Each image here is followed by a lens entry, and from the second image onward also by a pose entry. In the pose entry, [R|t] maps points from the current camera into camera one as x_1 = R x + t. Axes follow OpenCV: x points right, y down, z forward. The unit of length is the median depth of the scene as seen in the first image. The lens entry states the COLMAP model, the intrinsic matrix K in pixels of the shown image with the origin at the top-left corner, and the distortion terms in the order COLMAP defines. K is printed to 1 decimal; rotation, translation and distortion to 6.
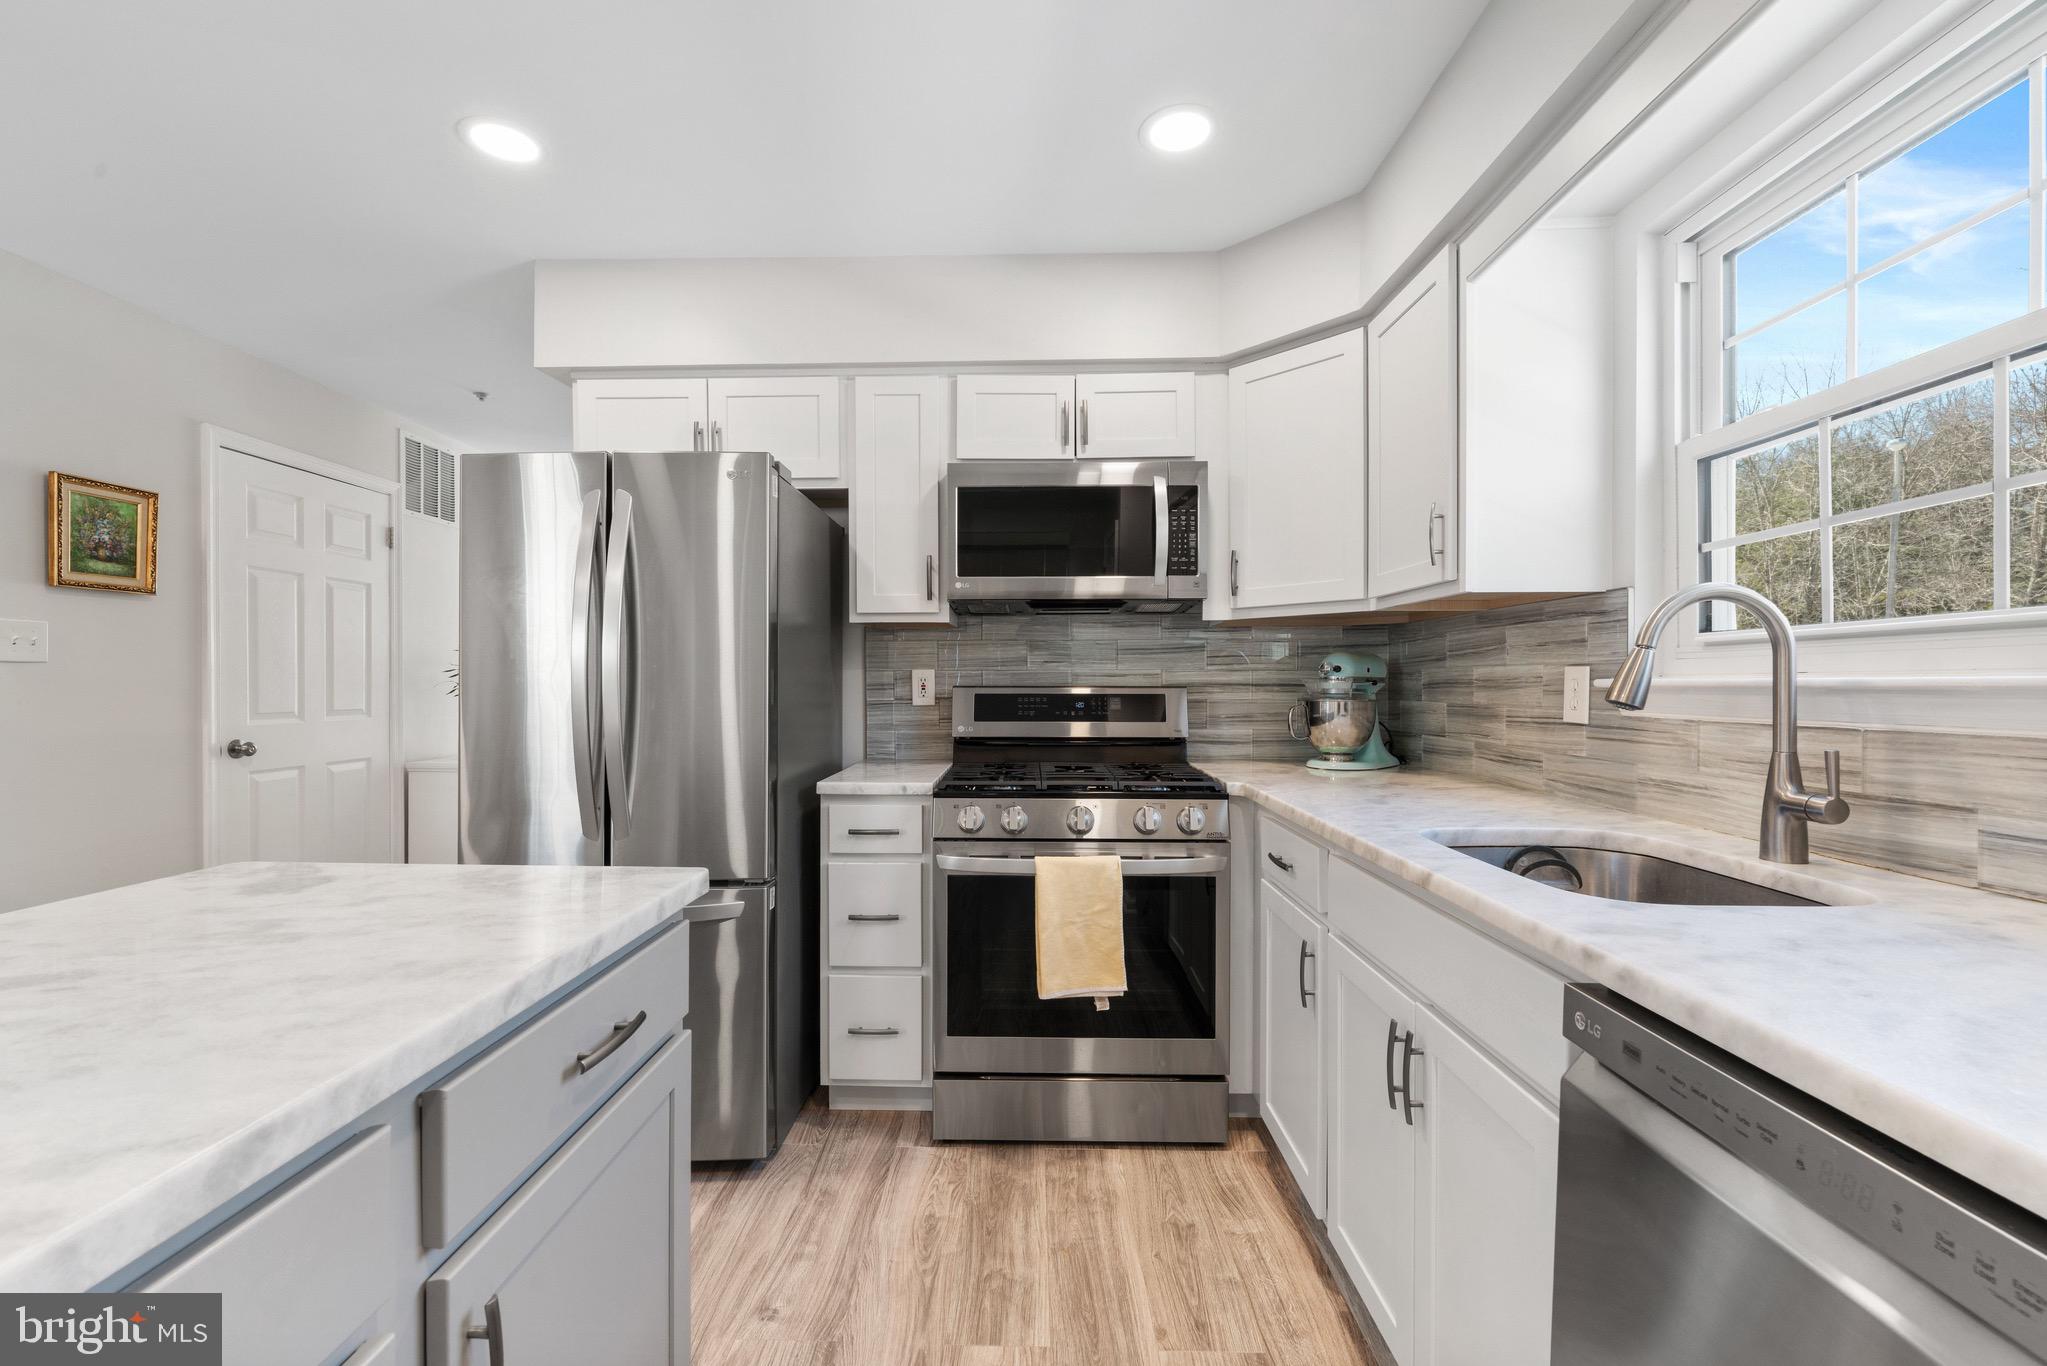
lens RADIAL K [[840.4, 0, 1012.8], [0, 840.4, 688.0], [0, 0, 1]] dist [0.000456, 0.000131]
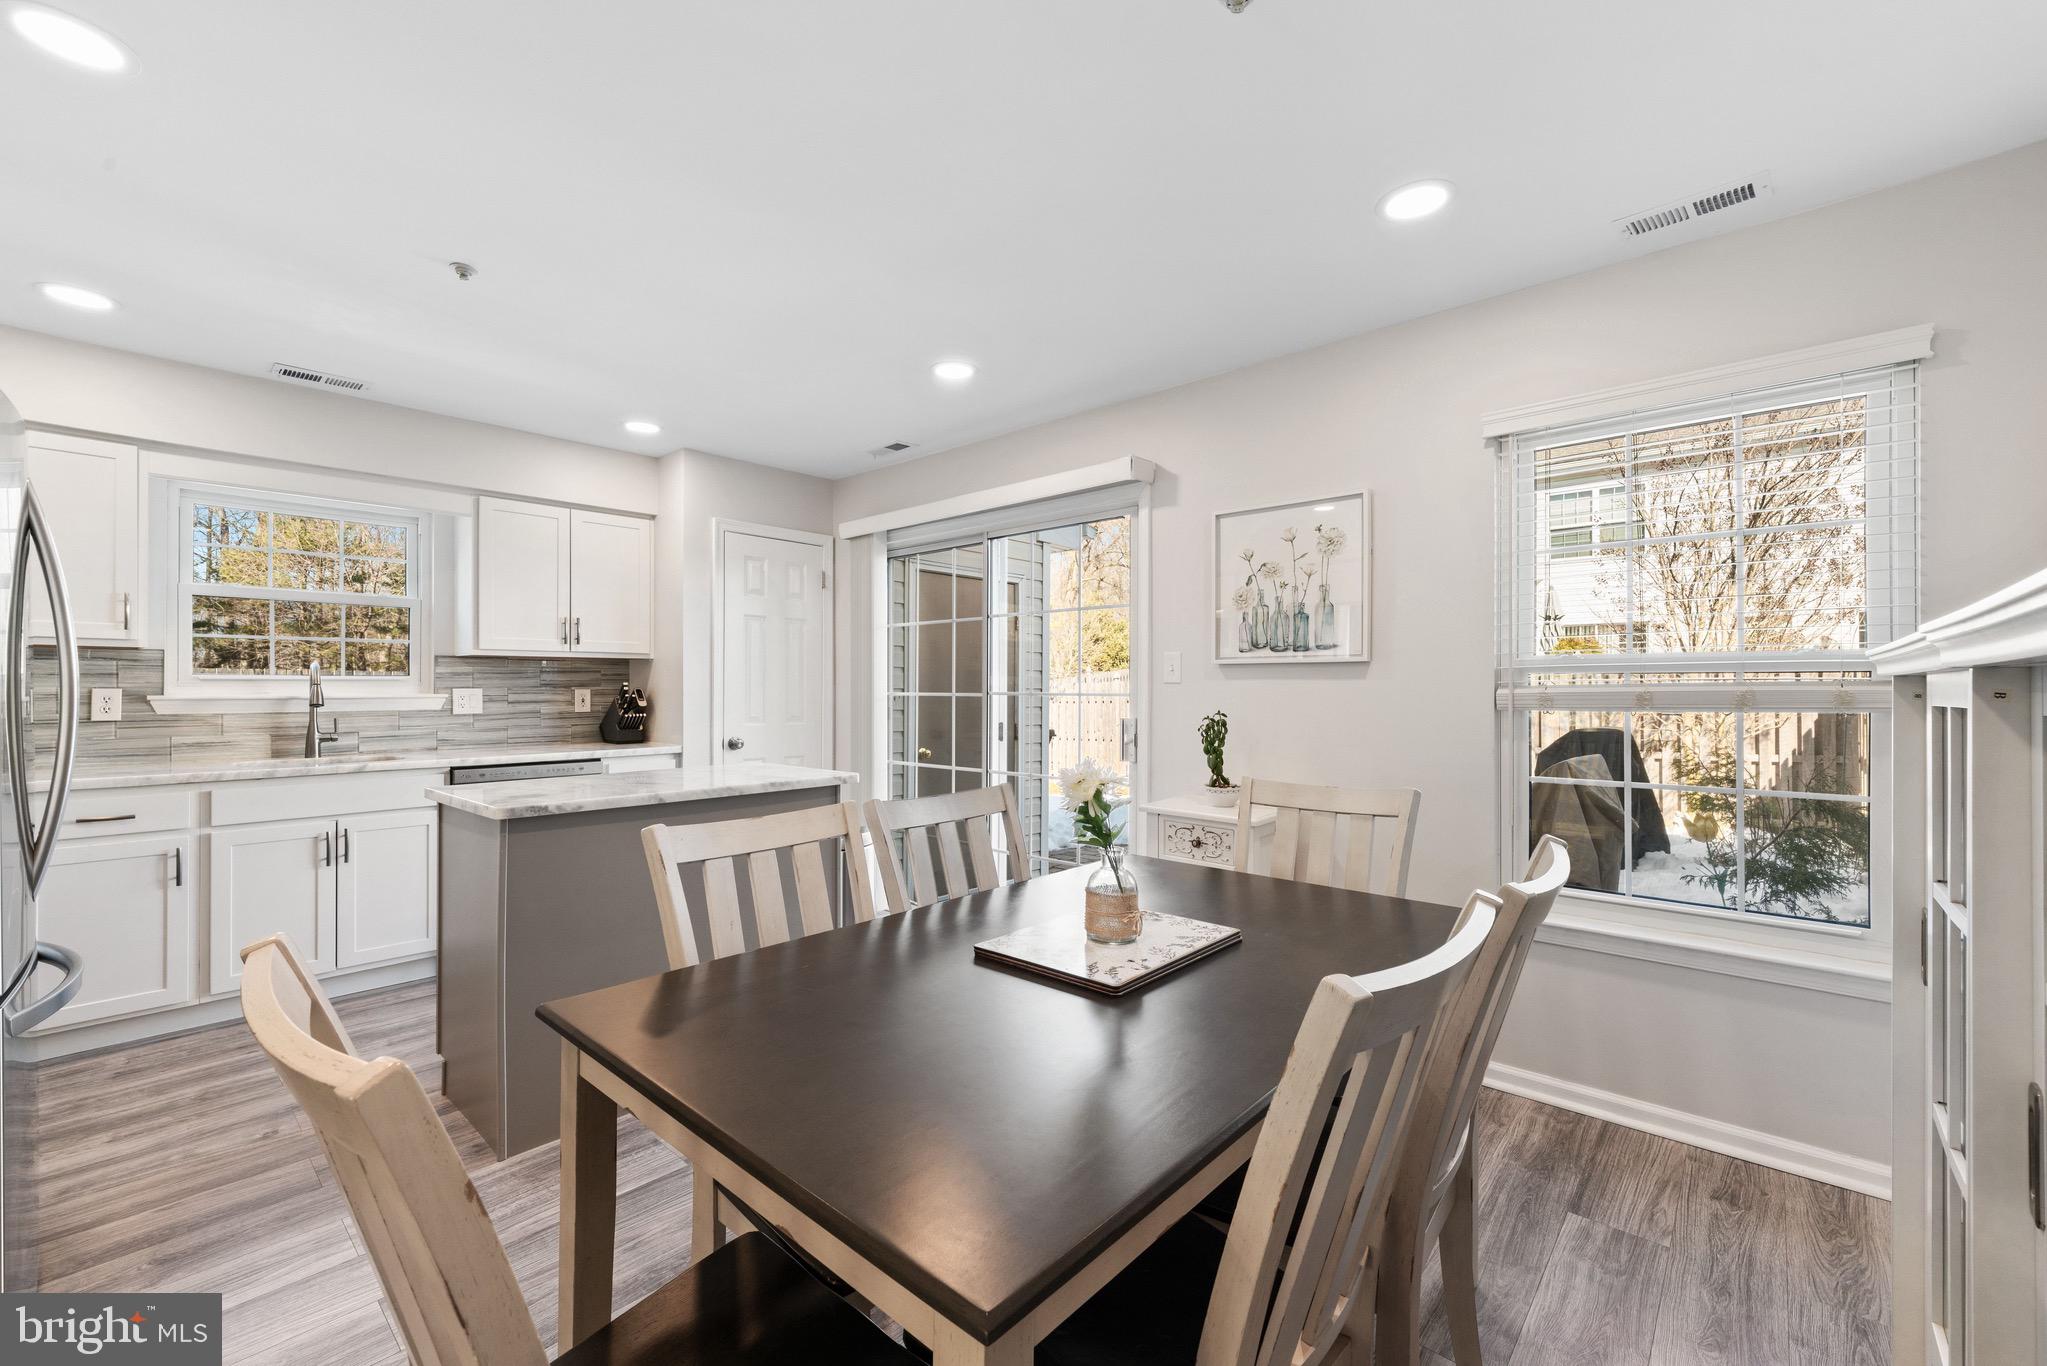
lens RADIAL K [[840.4, 0, 1012.8], [0, 840.4, 688.0], [0, 0, 1]] dist [0.000456, 0.000131]
pose [[-0.751443, -0.001827, 0.659795, -1.735655], [0.002191, 0.999984, 0.005263, -0.028829], [-0.659794, 0.005400, -0.751427, 0.968374]]
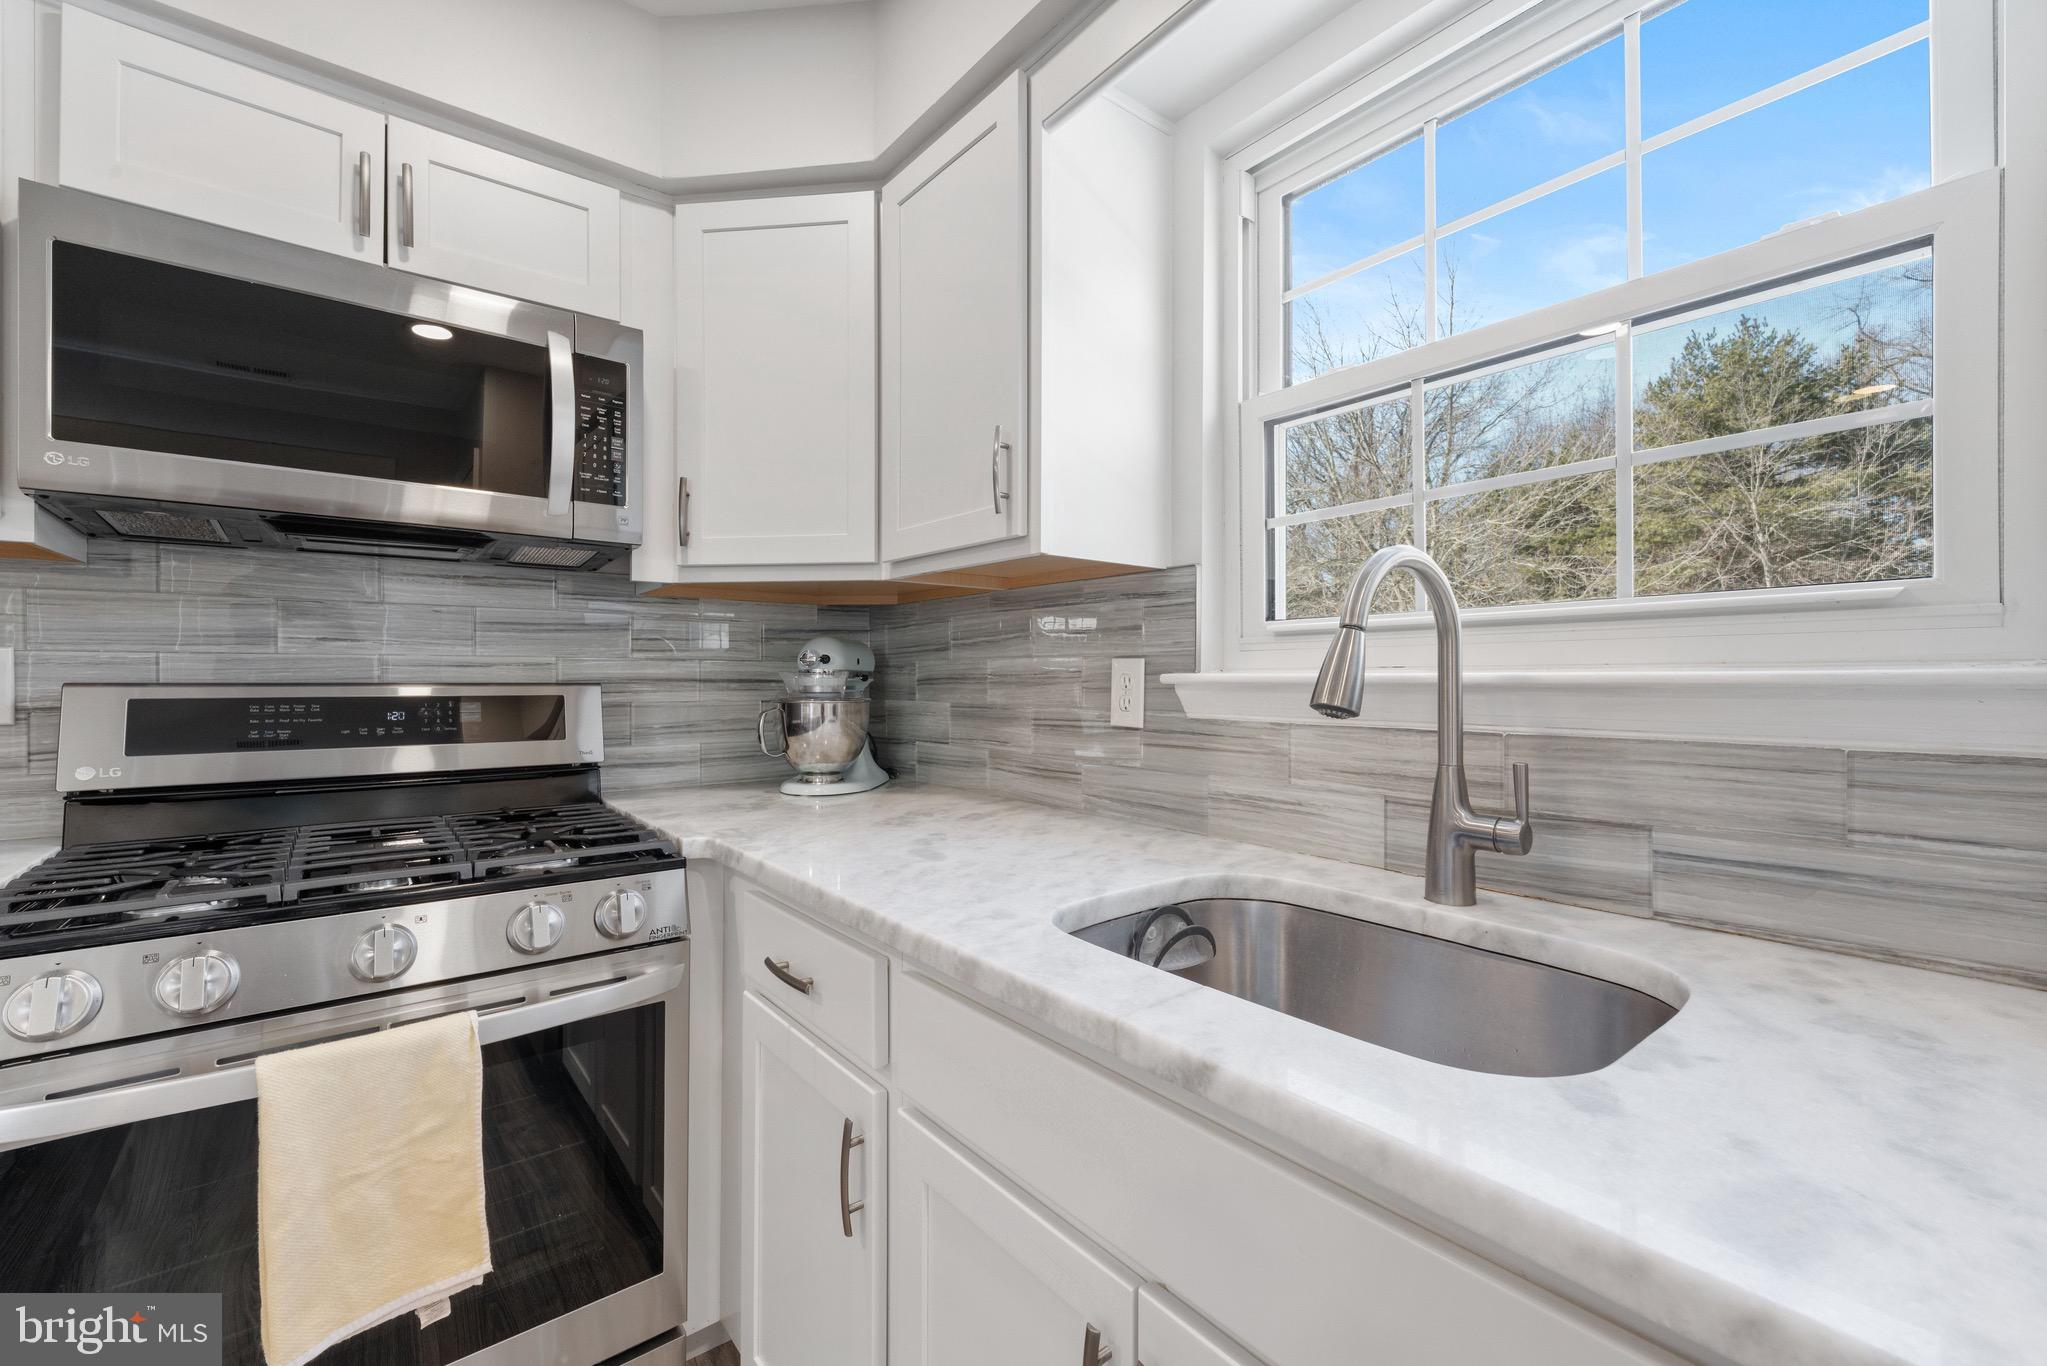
lens RADIAL K [[833.6, 0, 1016.0], [0, 833.6, 672.7], [0, 0, 1]] dist [-0.000940, -0.000168]
pose [[0.767388, 0.005544, 0.641159, 0.053185], [0.002261, 0.999933, -0.011353, -0.002339], [-0.641179, 0.010162, 0.767324, 0.397539]]
